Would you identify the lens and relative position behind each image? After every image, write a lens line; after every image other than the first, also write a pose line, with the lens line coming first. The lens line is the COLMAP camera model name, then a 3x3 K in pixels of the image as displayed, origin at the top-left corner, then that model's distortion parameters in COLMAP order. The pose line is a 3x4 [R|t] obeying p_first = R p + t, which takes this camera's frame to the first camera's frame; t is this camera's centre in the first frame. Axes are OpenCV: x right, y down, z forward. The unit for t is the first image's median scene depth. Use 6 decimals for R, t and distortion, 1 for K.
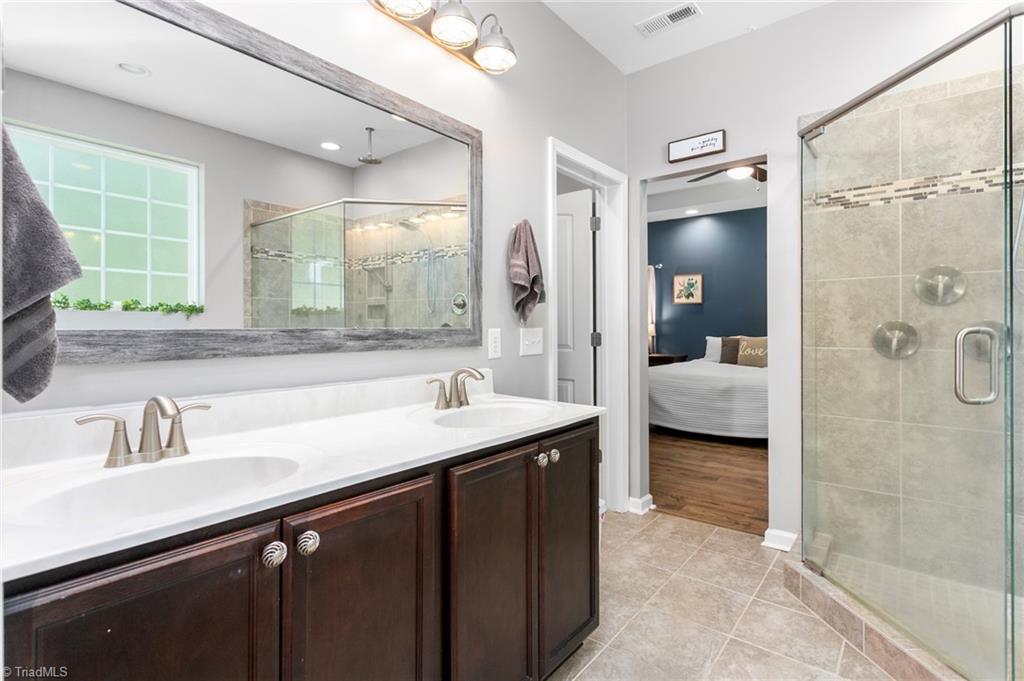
lens RADIAL K [[488.3, 0, 512.4], [0, 488.3, 331.4], [0, 0, 1]] dist [0.000920, -0.000061]
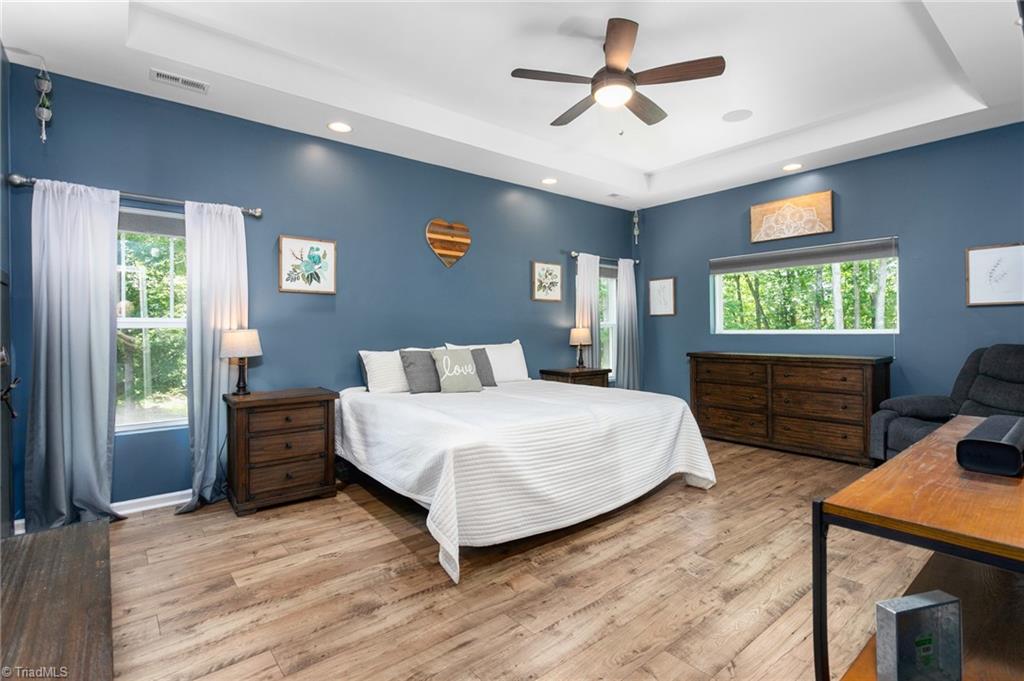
lens RADIAL K [[488.3, 0, 511.4], [0, 488.3, 334.6], [0, 0, 1]] dist [0.000920, -0.000061]
pose [[0.193685, -0.001460, 0.981063, -0.132764], [0.017775, 0.999840, -0.002021, -0.004583], [-0.980903, 0.017830, 0.193680, 0.683004]]
